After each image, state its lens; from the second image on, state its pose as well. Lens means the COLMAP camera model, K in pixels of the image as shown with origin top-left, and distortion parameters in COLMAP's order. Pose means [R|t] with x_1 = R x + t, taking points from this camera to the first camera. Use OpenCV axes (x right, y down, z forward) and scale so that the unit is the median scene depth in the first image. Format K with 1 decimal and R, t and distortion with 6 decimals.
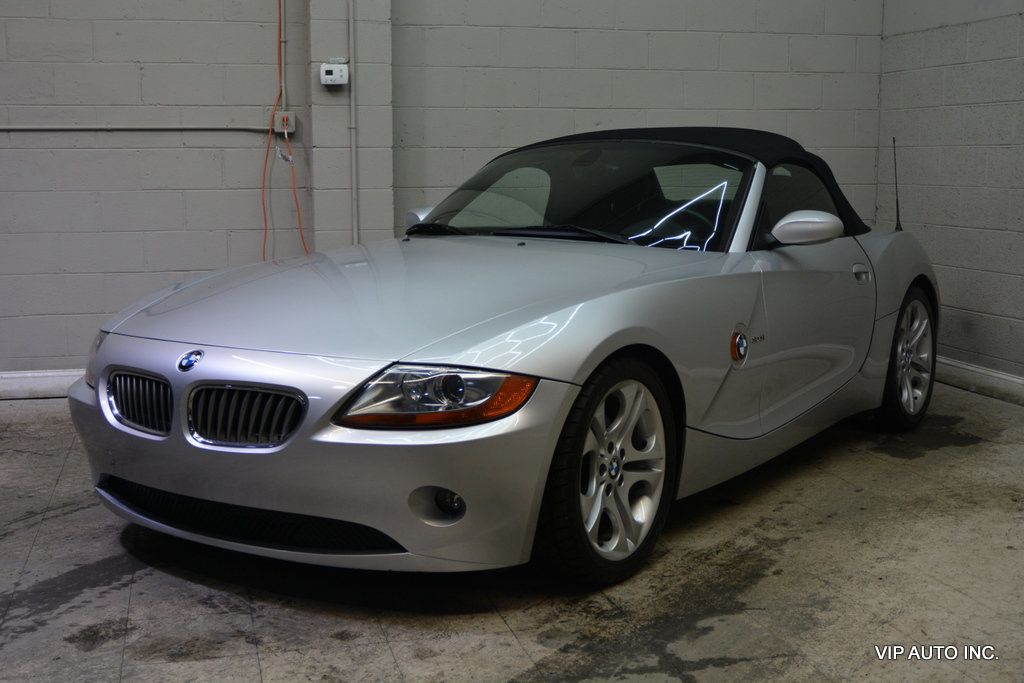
lens RADIAL K [[1295.9, 0, 512.0], [0, 1295.9, 341.5], [0, 0, 1]] dist [-0.013218, -0.002358]
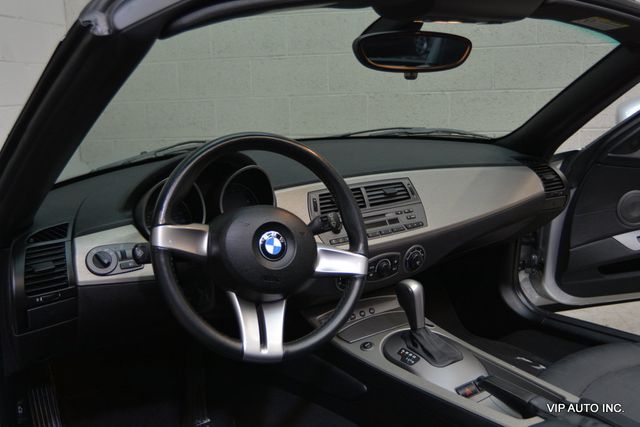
lens RADIAL K [[599.0, 0, 320.0], [0, 599.0, 213.5], [0, 0, 1]] dist [-0.017306, -0.002633]
pose [[0.411166, -0.192979, 0.890899, -0.093591], [0.158366, 0.977594, 0.138669, -0.112482], [-0.897698, 0.084073, 0.432515, 0.985161]]
